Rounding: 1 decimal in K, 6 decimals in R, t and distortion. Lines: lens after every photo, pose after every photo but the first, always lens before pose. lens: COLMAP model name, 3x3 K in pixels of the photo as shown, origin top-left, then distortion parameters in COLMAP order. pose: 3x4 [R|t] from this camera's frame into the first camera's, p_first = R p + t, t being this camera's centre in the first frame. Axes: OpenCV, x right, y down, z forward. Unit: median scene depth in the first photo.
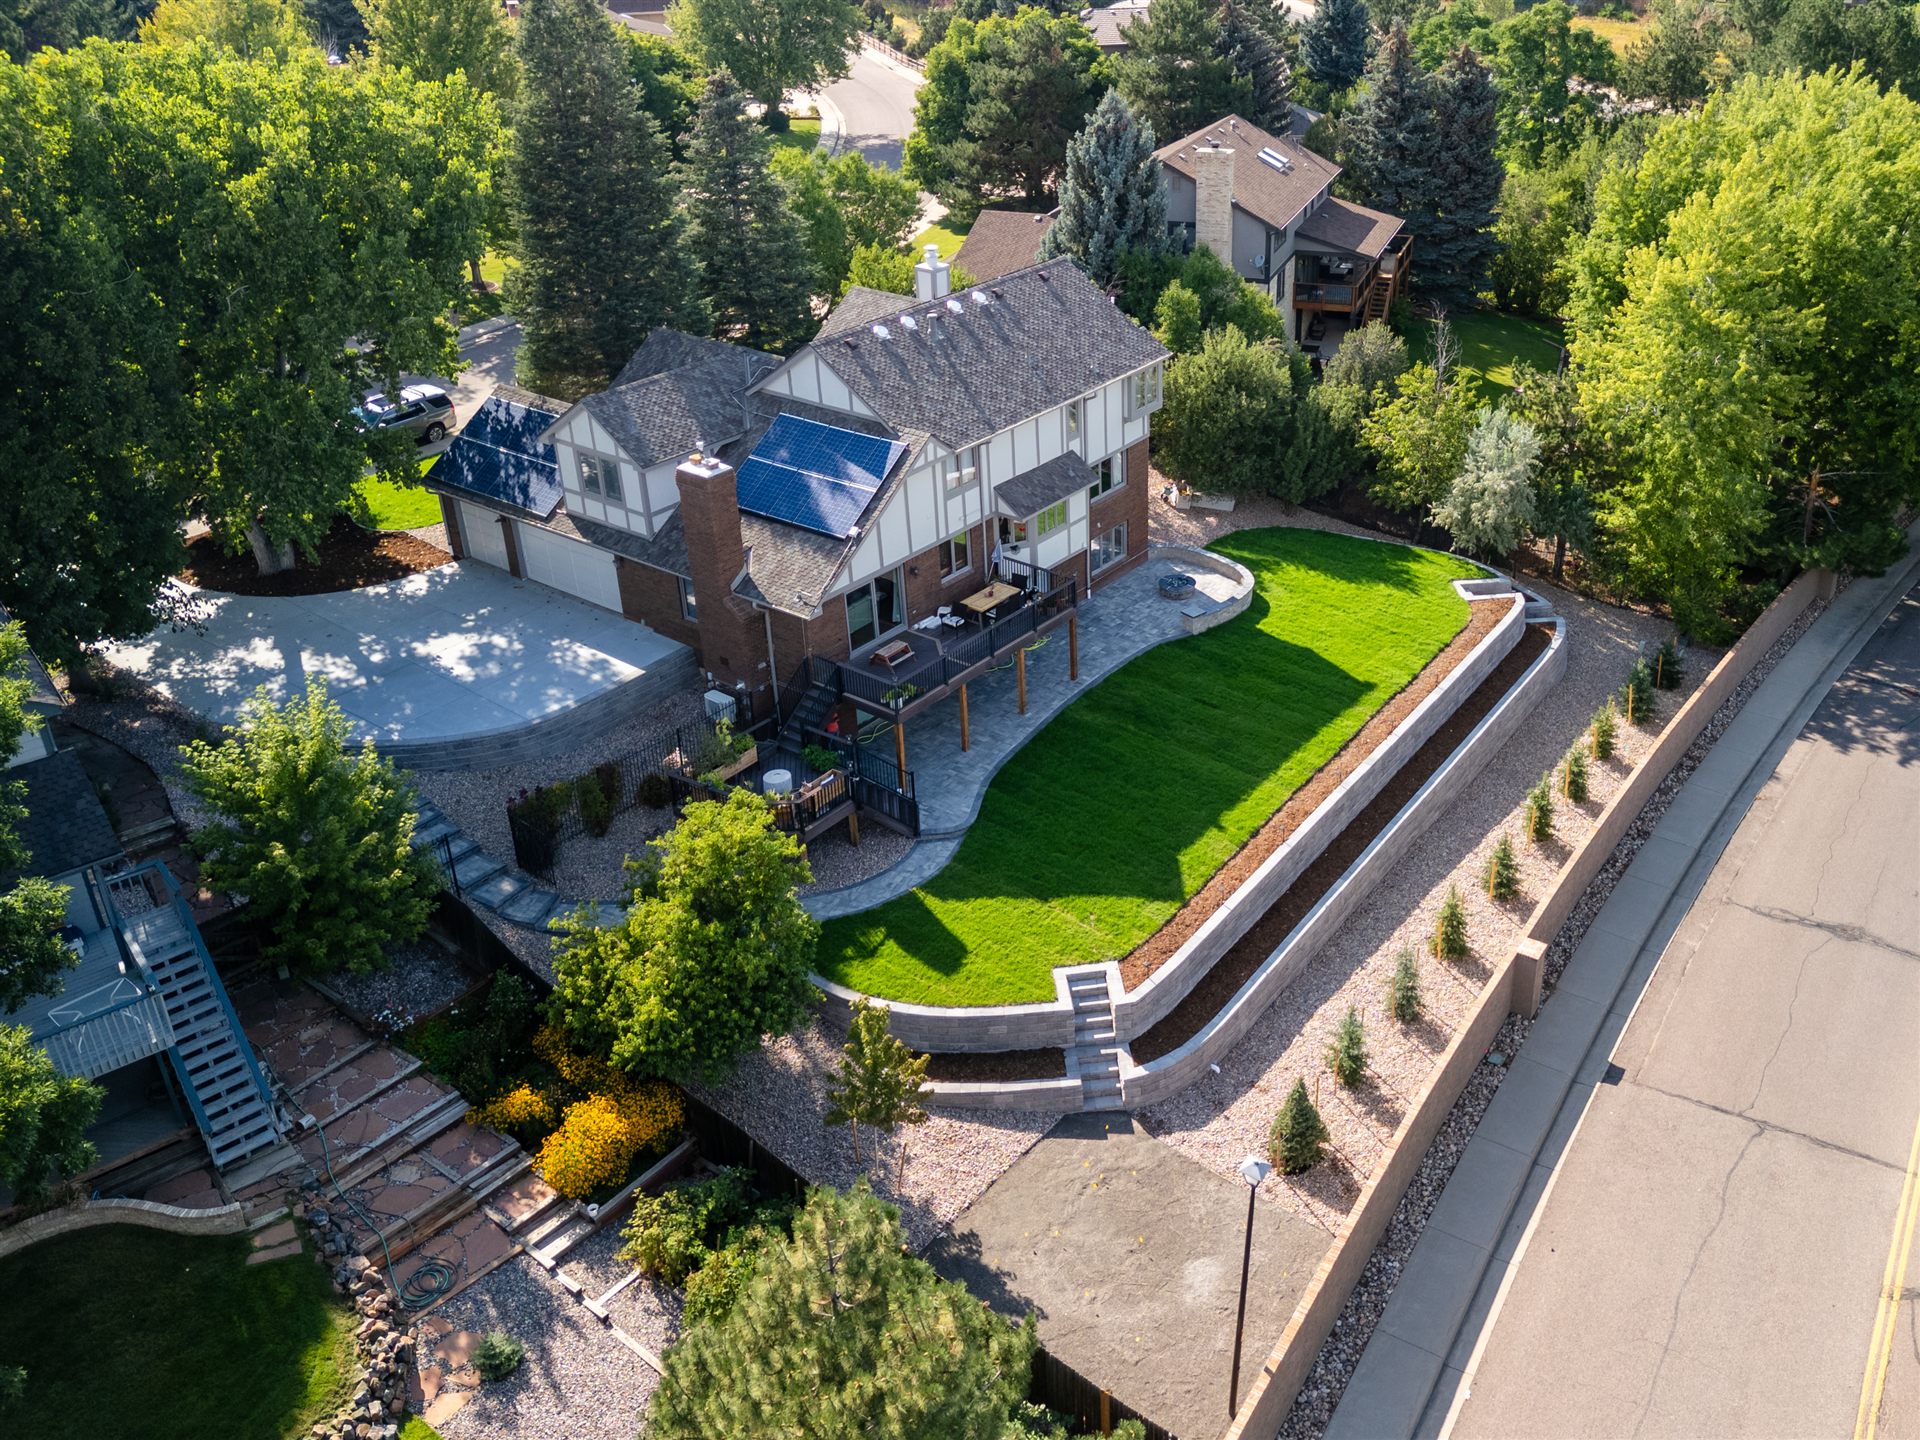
lens RADIAL K [[1400.7, 0, 967.8], [0, 1400.7, 597.3], [0, 0, 1]] dist [0.048497, -0.002601]
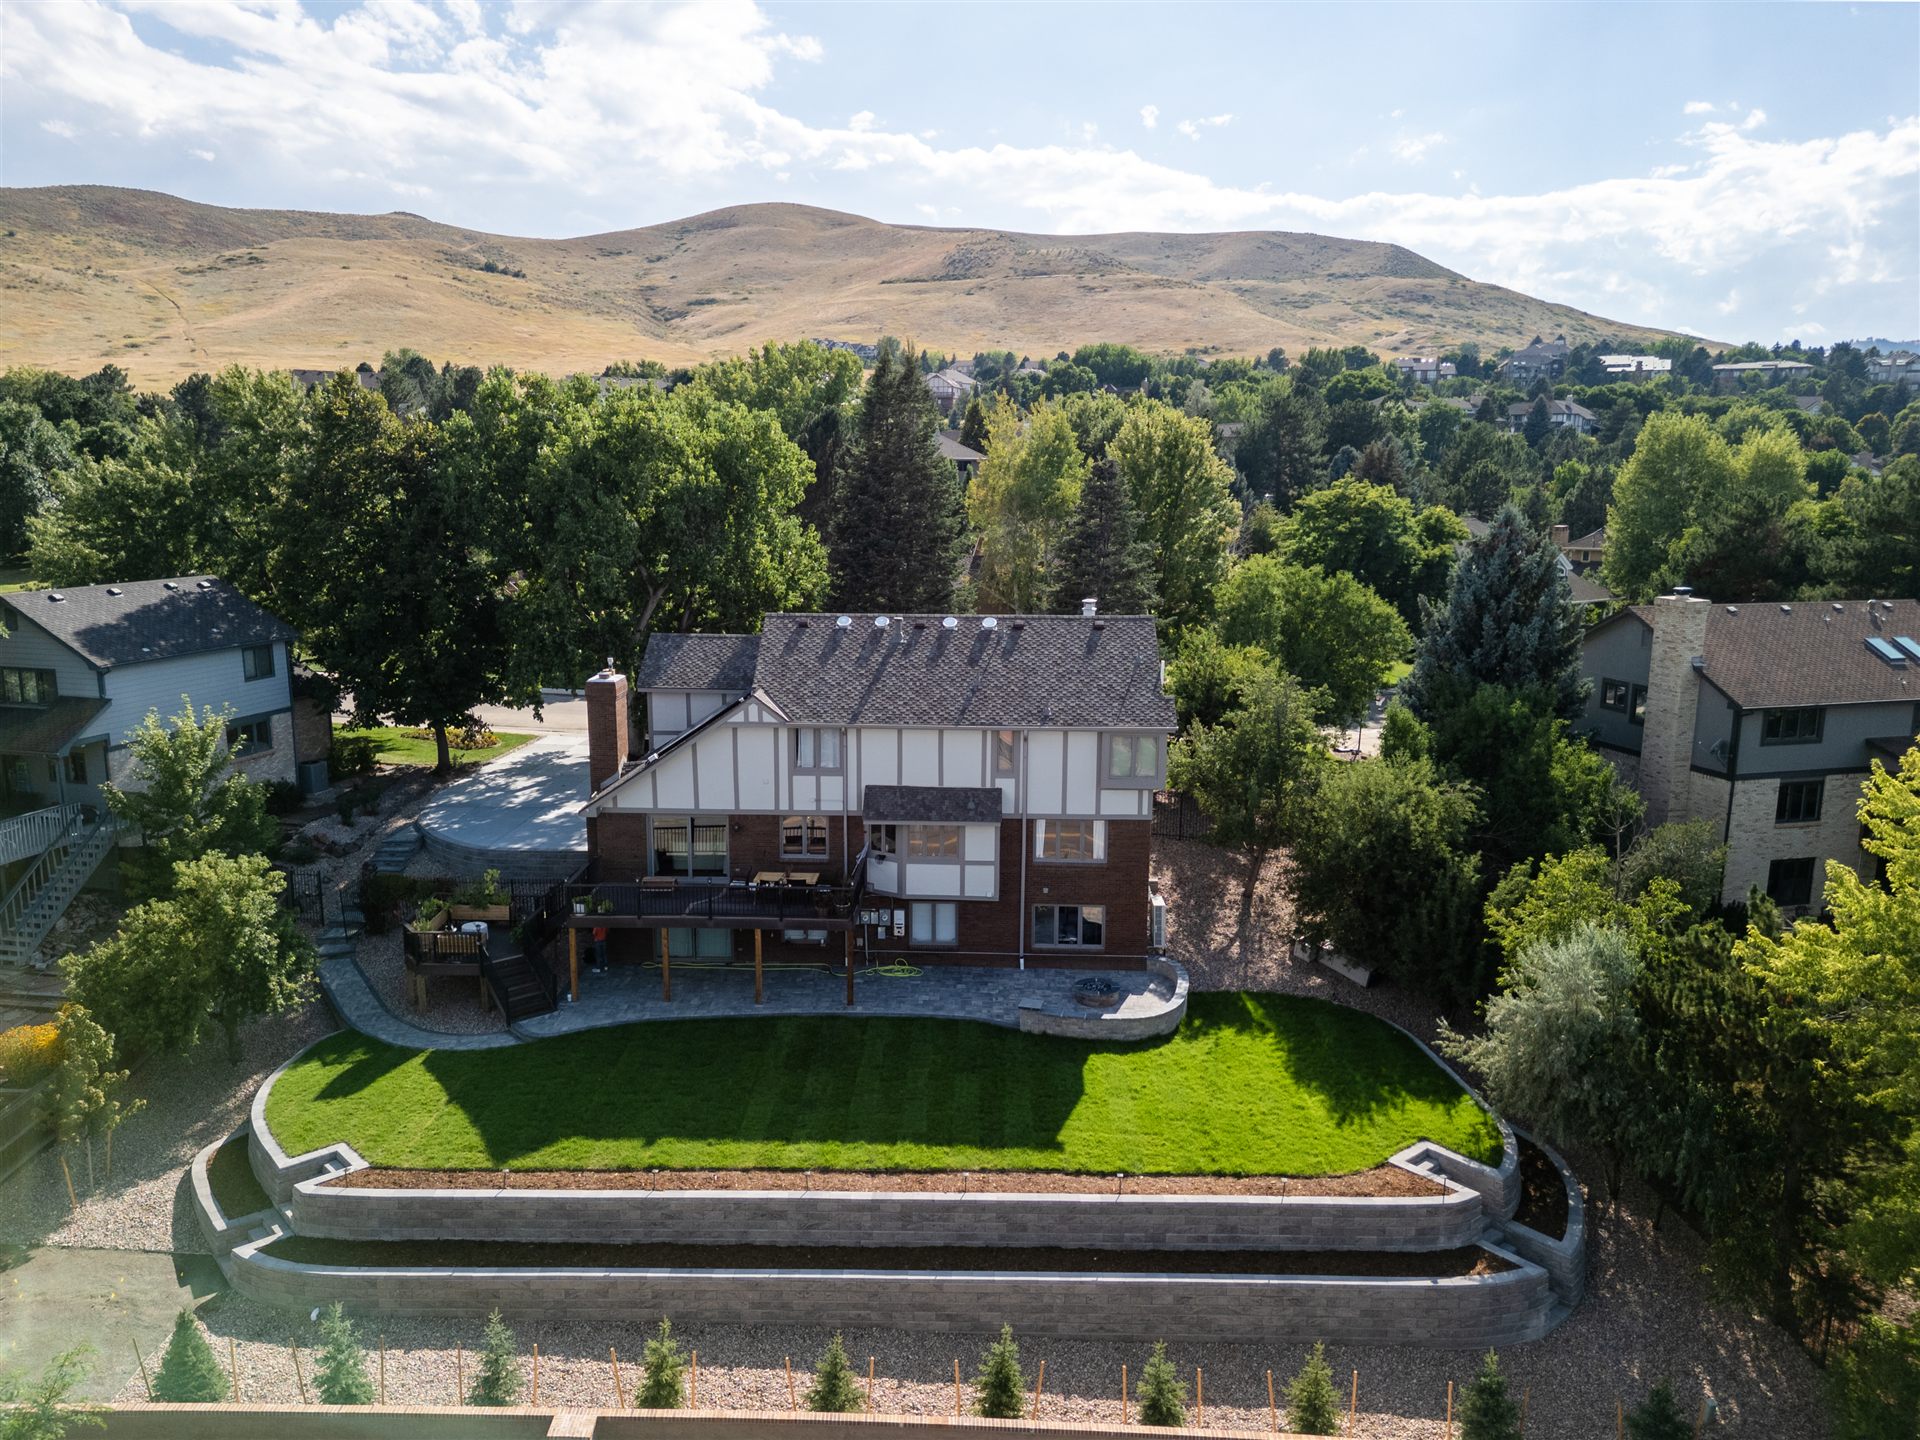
lens RADIAL K [[1237.3, 0, 1001.5], [0, 1237.3, 720.6], [0, 0, 1]] dist [0.045433, -0.027824]
pose [[0.633219, 0.179260, -0.752928, 0.761676], [-0.370996, 0.924066, -0.092005, -0.080220], [0.679262, 0.337592, 0.651640, 0.499561]]
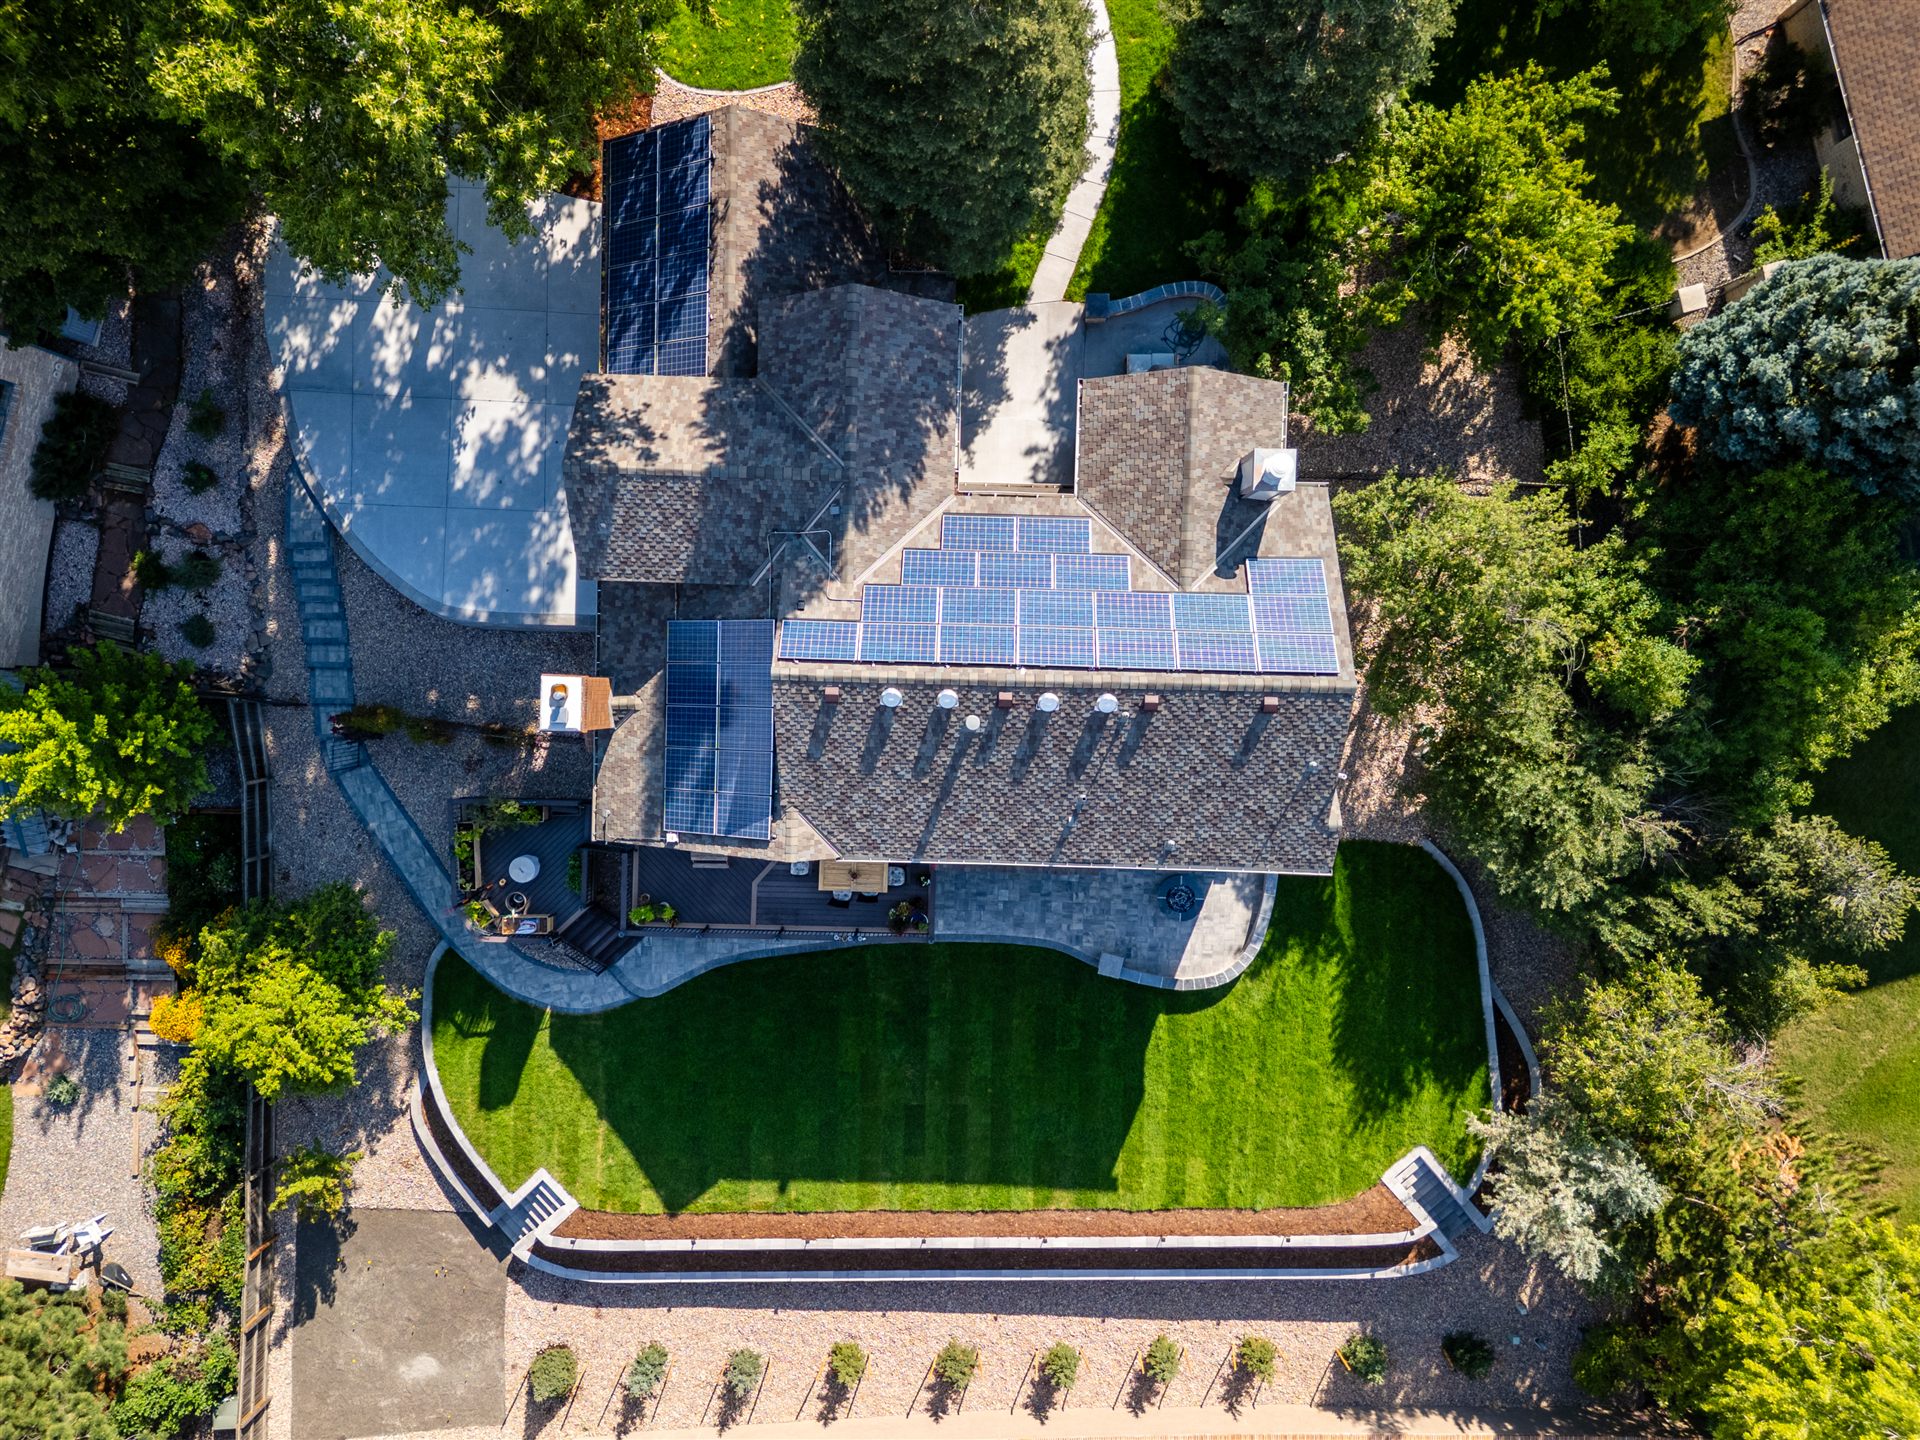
lens RADIAL K [[1400.7, 0, 967.8], [0, 1400.7, 597.3], [0, 0, 1]] dist [0.048497, -0.002601]
pose [[0.617703, 0.786411, -0.001163, -0.078287], [-0.387295, 0.305496, 0.869871, -0.871021], [0.684431, -0.536871, 0.493279, 0.714412]]
